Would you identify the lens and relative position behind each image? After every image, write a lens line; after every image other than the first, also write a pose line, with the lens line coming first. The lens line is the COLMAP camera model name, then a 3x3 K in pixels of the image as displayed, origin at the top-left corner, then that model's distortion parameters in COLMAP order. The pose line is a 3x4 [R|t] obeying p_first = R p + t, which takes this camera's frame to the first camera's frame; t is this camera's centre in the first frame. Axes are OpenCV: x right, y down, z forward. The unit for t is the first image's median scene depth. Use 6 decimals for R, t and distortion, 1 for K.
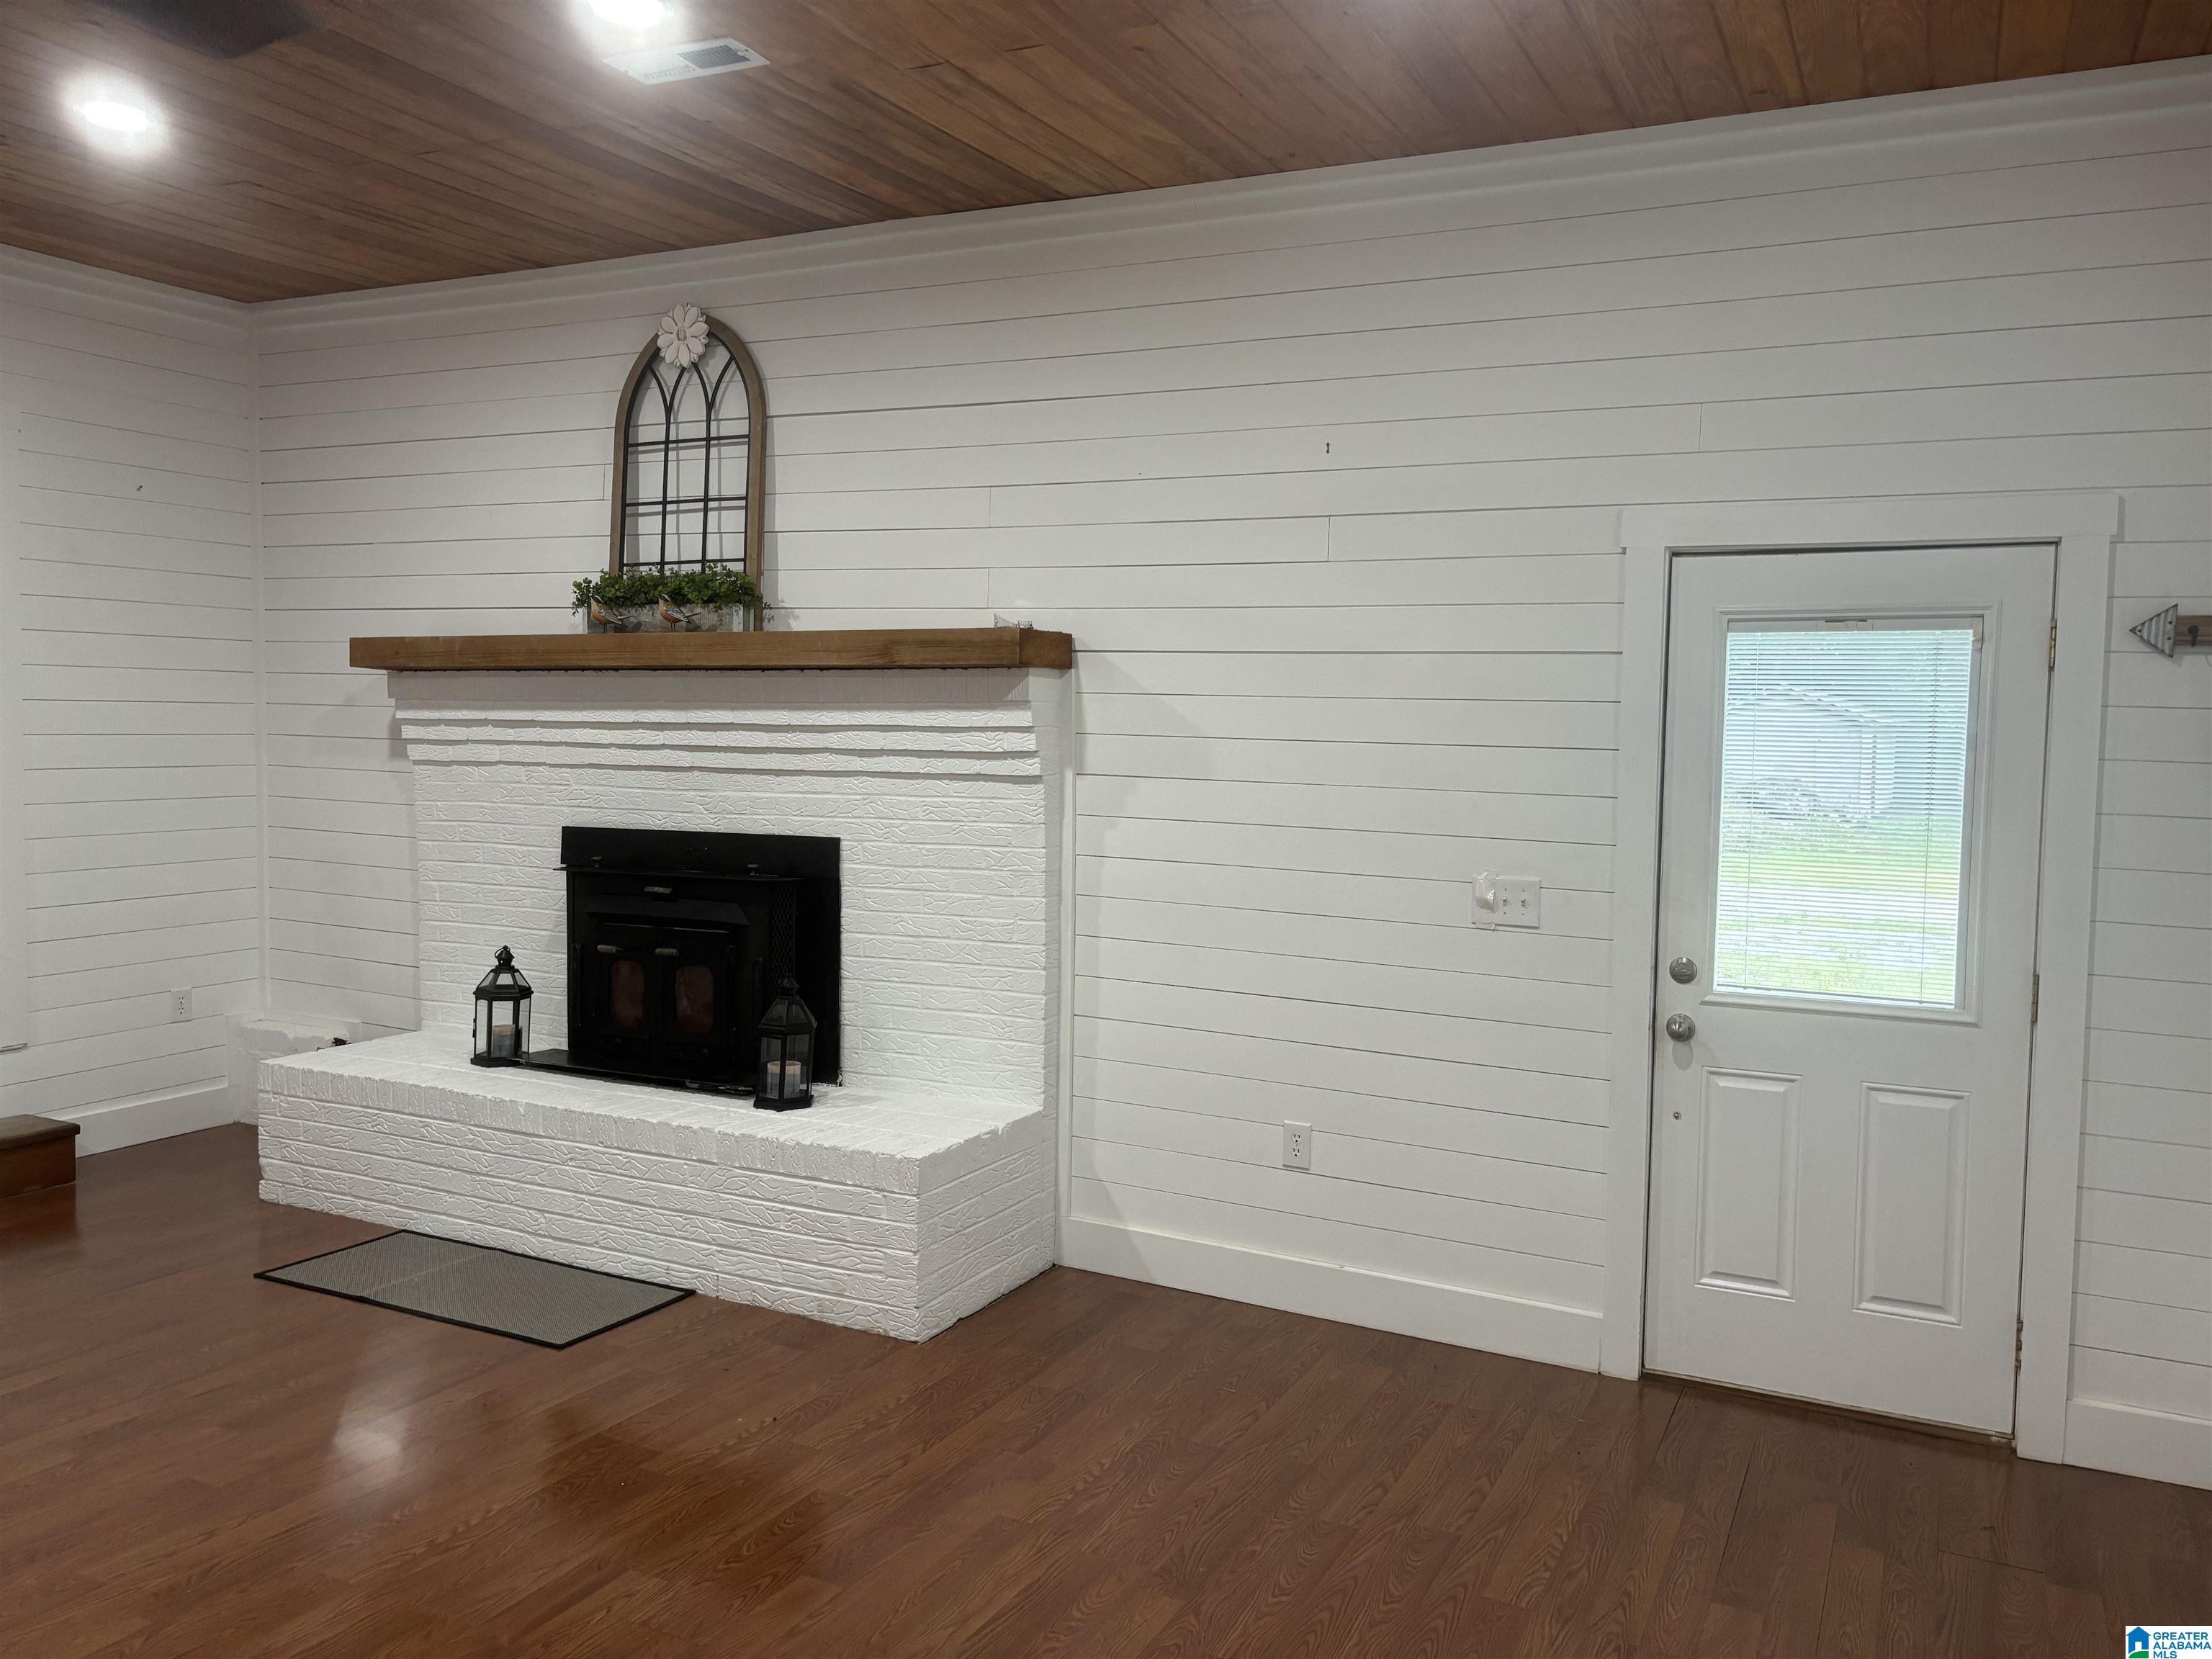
lens RADIAL K [[1681.0, 0, 1126.2], [0, 1681.0, 829.3], [0, 0, 1]] dist [0.053524, -0.054258]
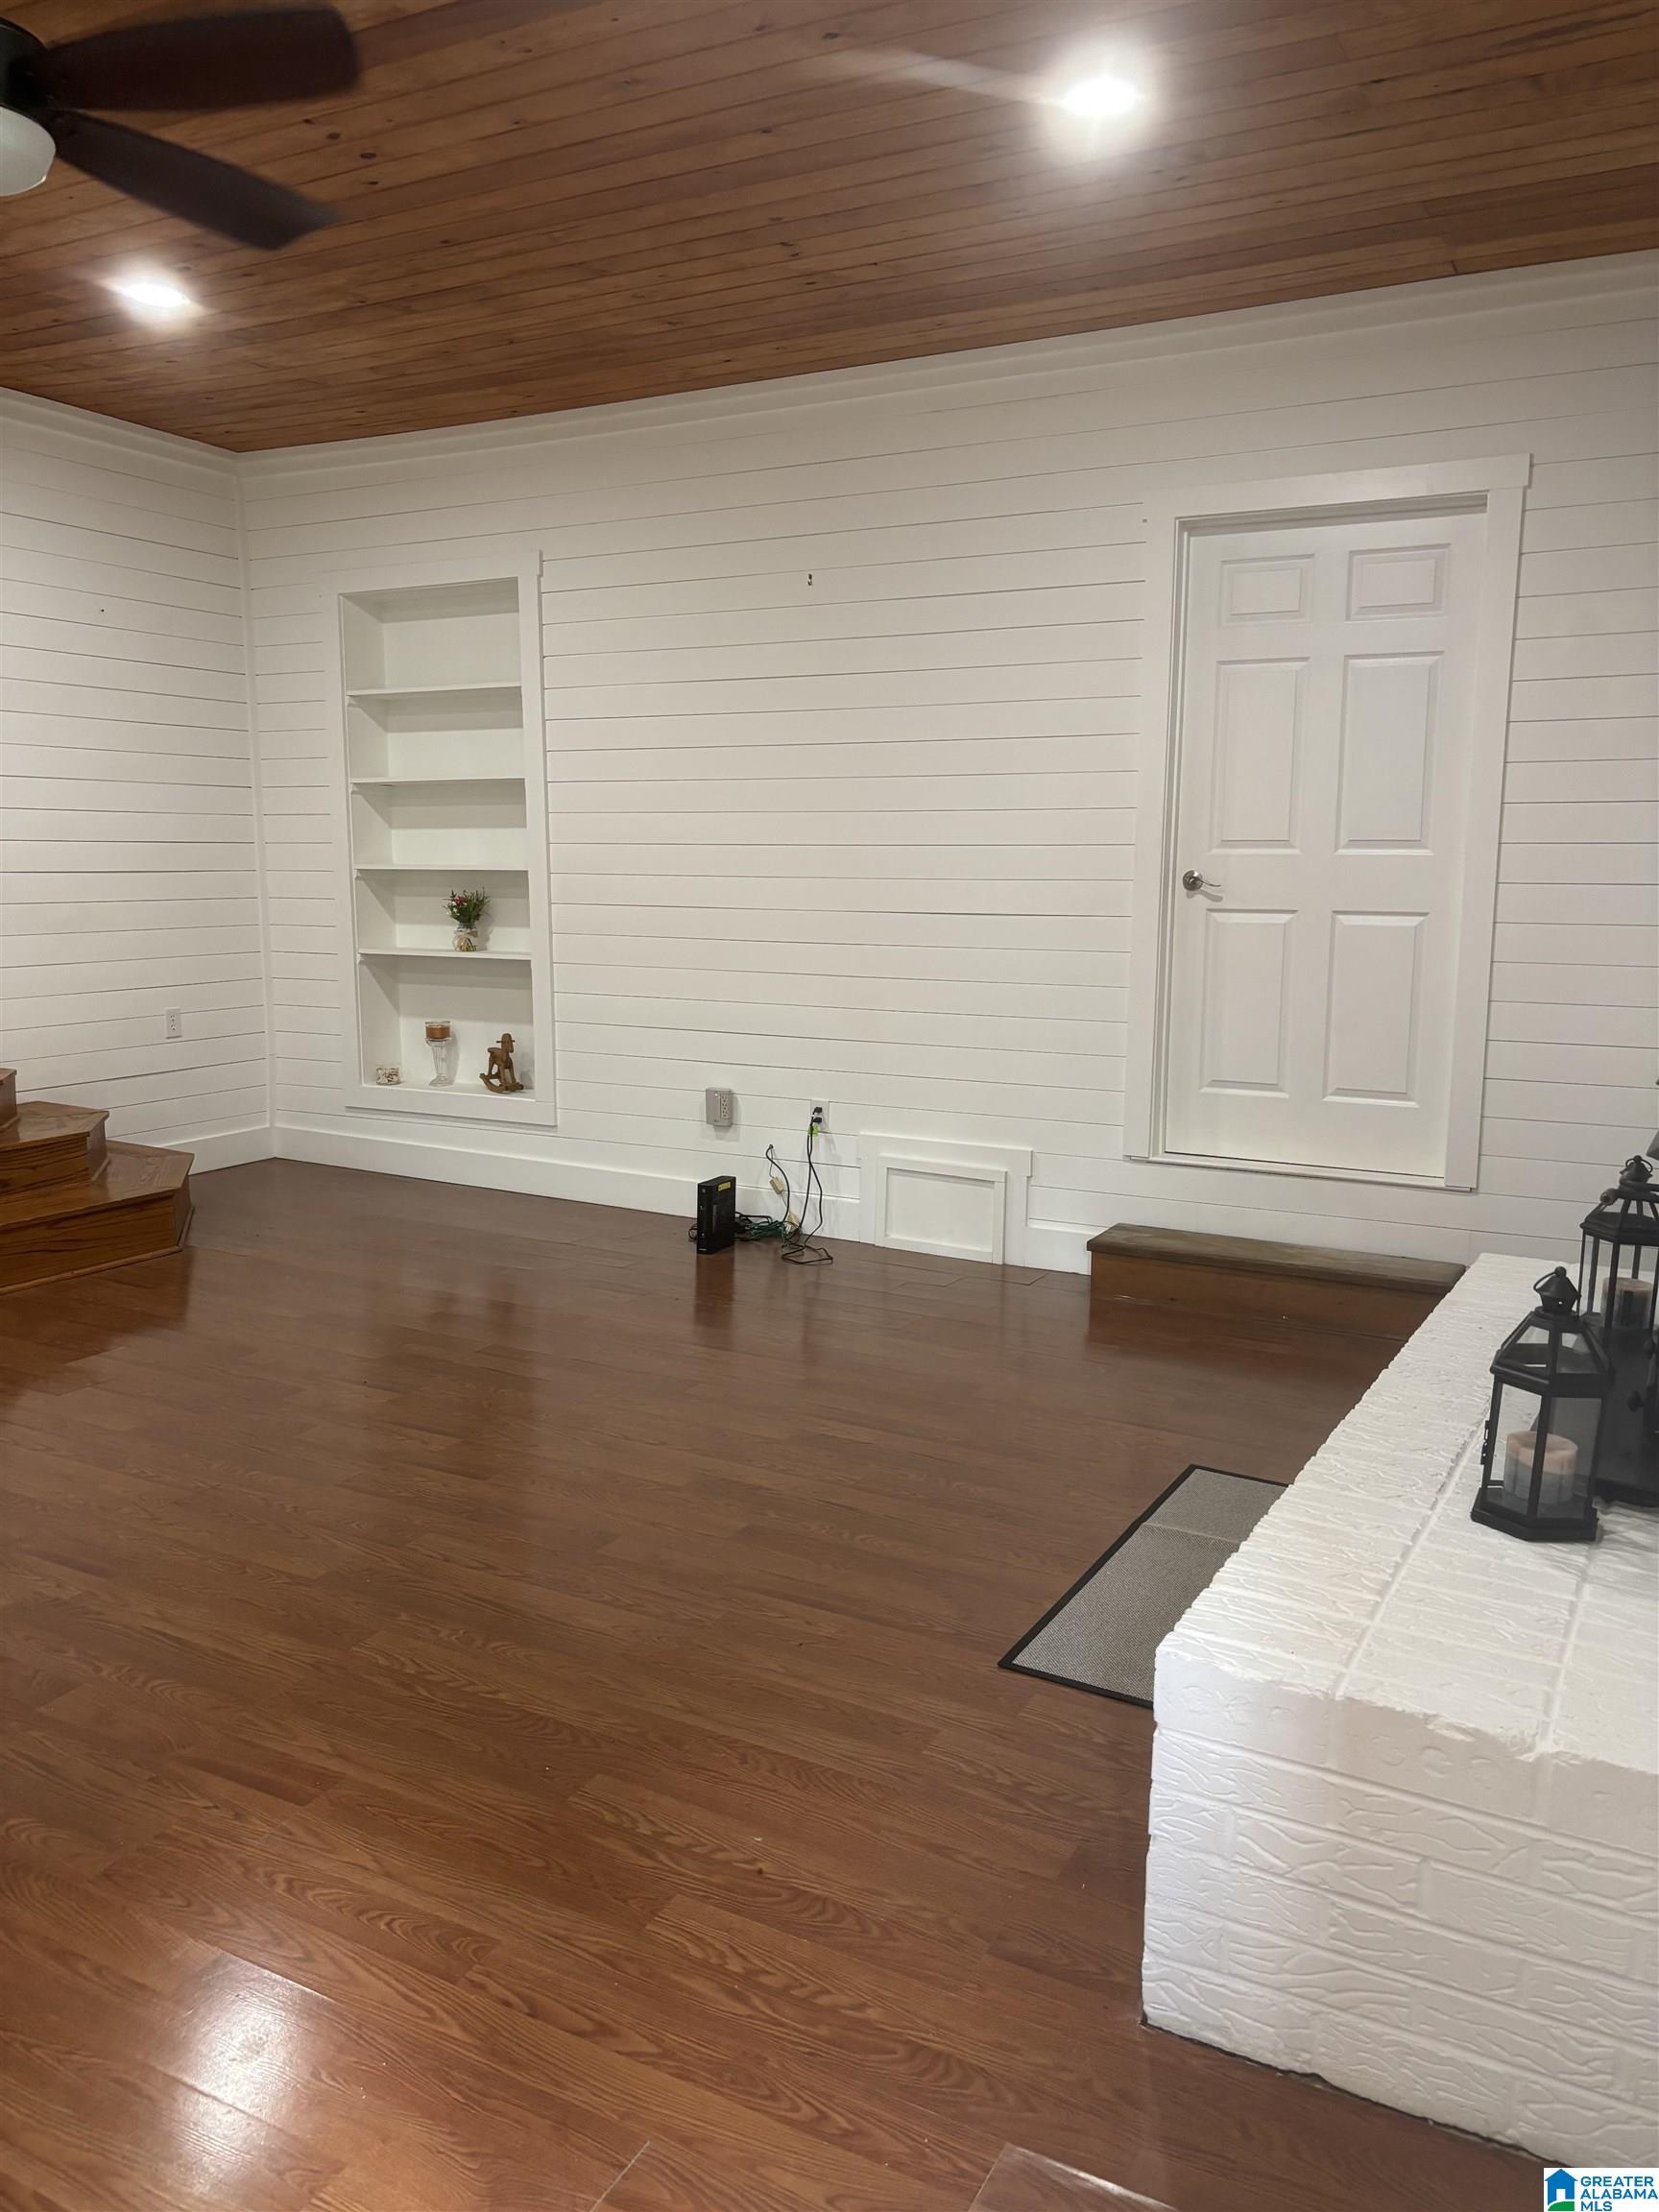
lens RADIAL K [[1681.0, 0, 836.3], [0, 1681.0, 1093.9], [0, 0, 1]] dist [0.053524, -0.054258]
pose [[-0.035800, 0.119161, -0.992229, 0.276358], [-0.072854, 0.989913, 0.121511, -0.008916], [0.996700, 0.076638, -0.026758, 0.753266]]
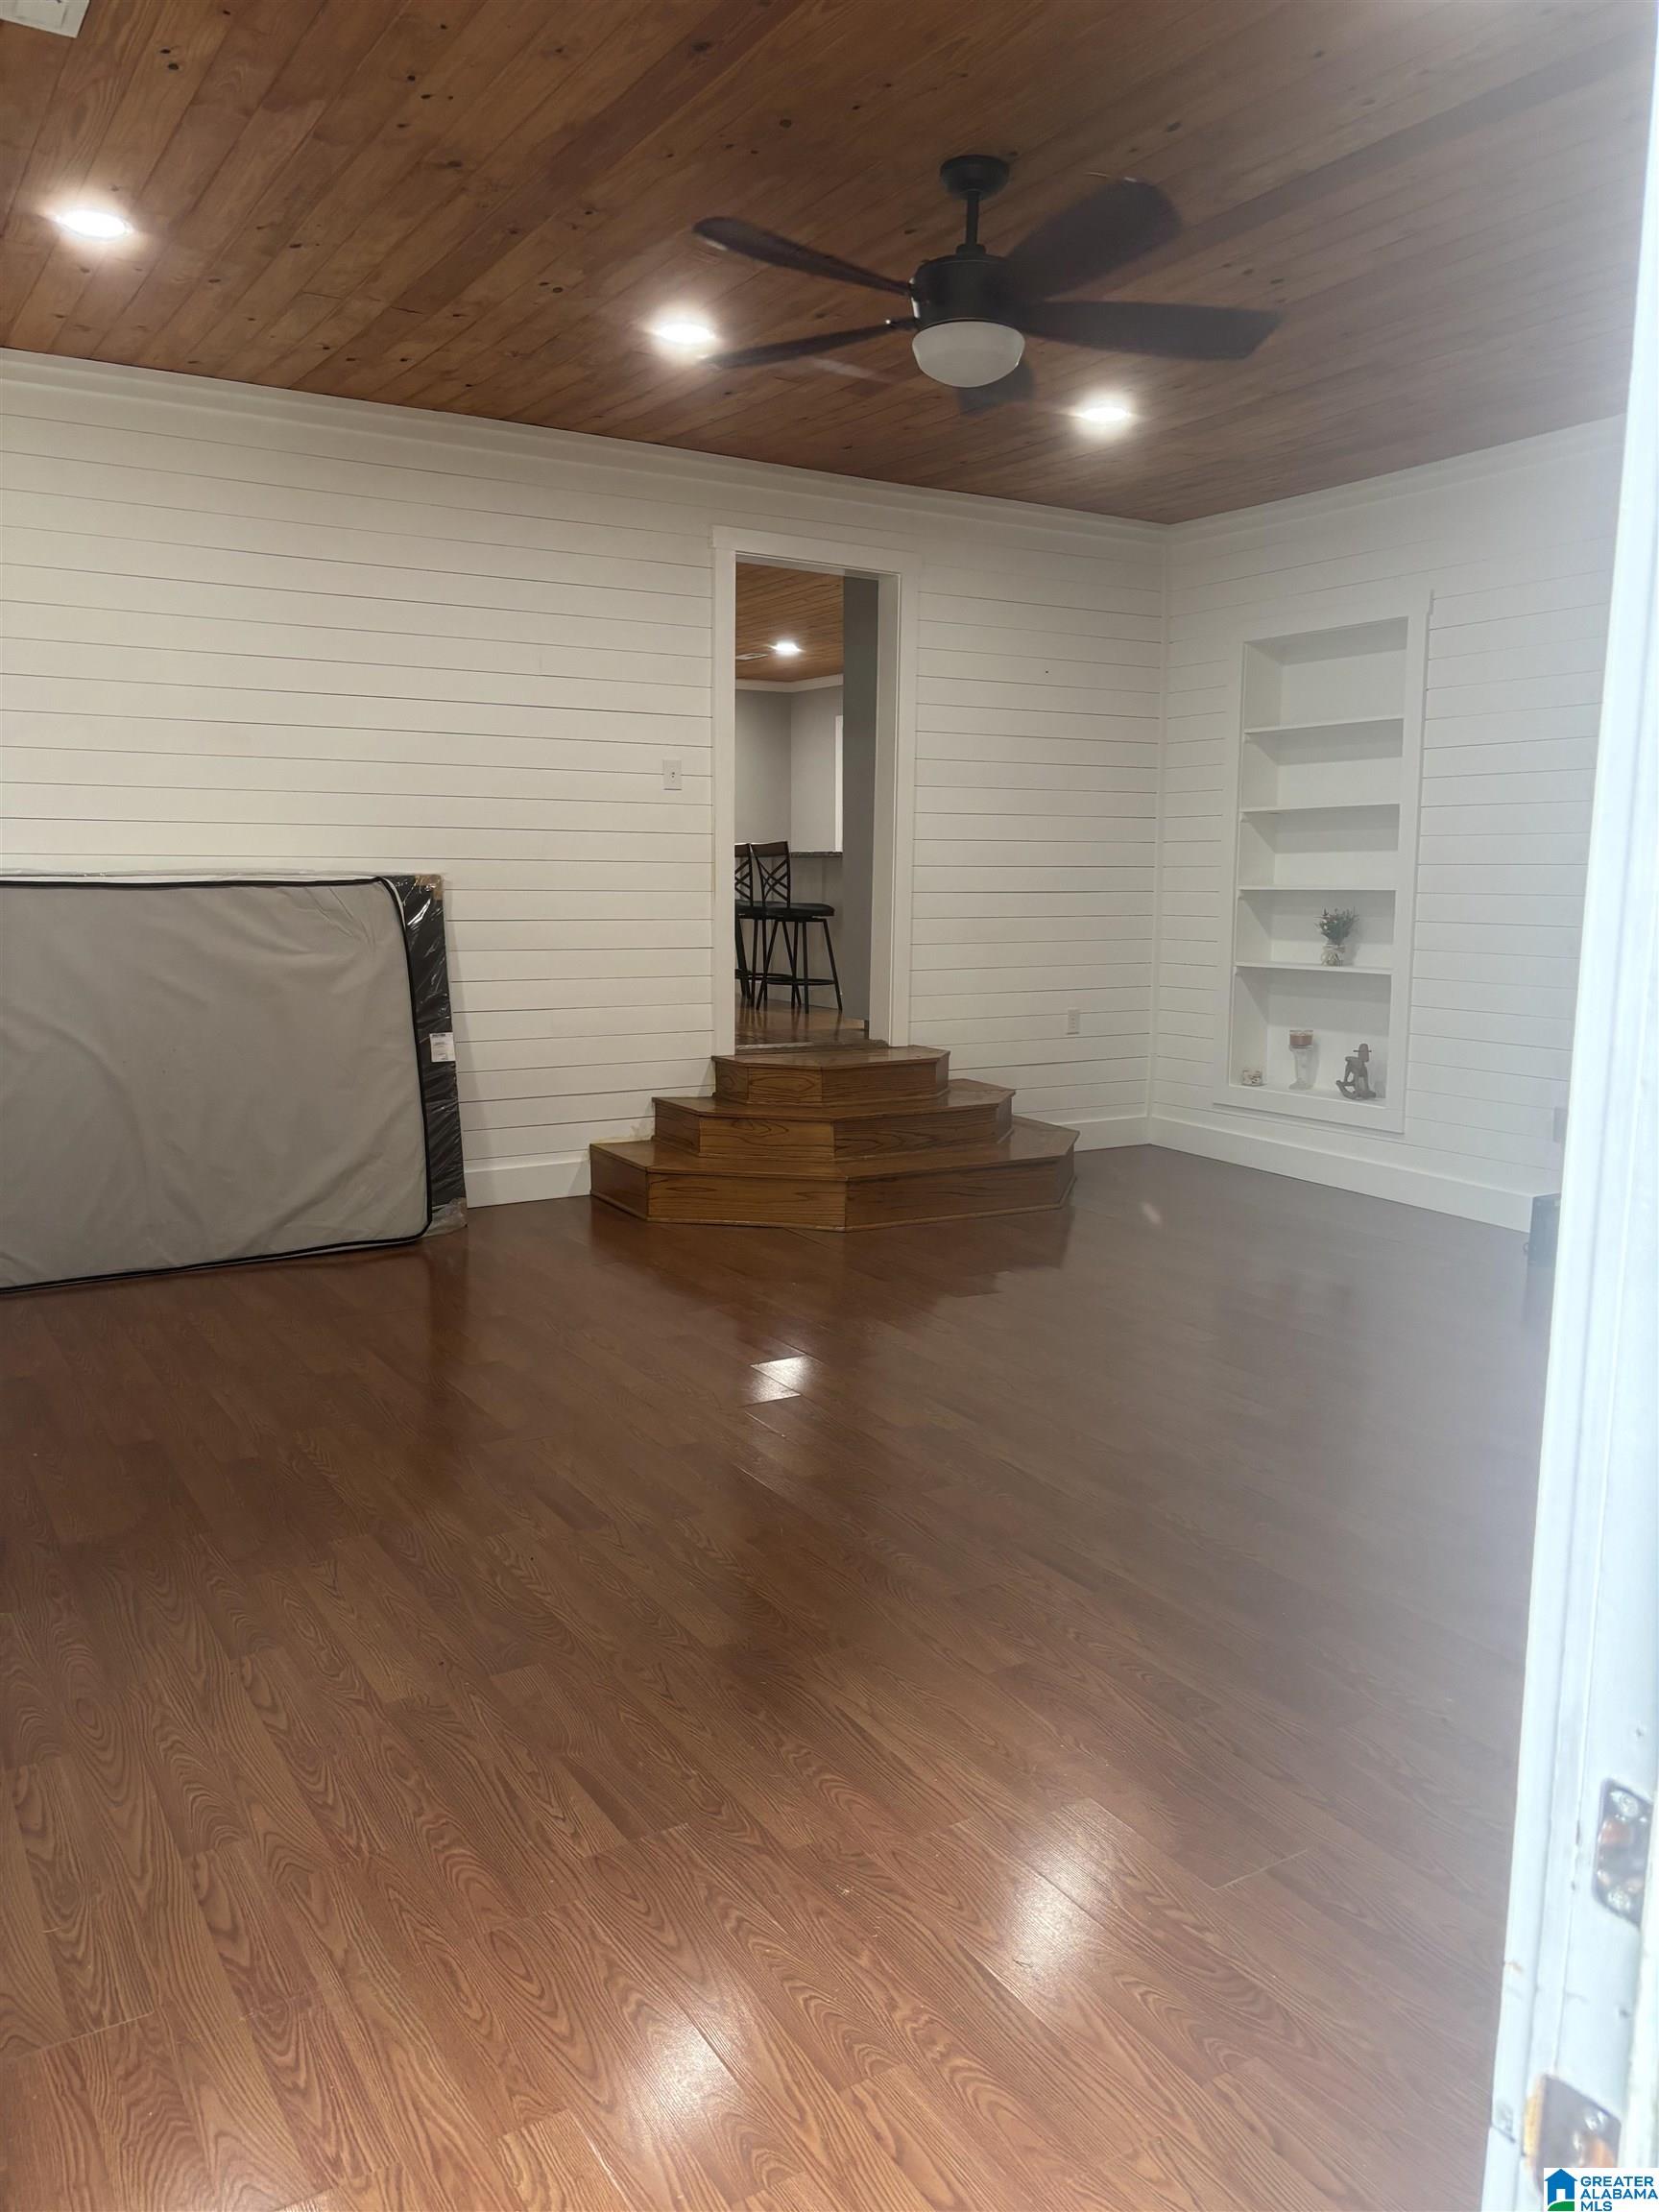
lens RADIAL K [[1681.0, 0, 815.0], [0, 1681.0, 1099.6], [0, 0, 1]] dist [0.053524, -0.054258]
pose [[-0.544066, 0.088579, -0.834354, 0.400489], [-0.073093, 0.985628, 0.152301, -0.011931], [0.835853, 0.143847, -0.529772, 0.828163]]
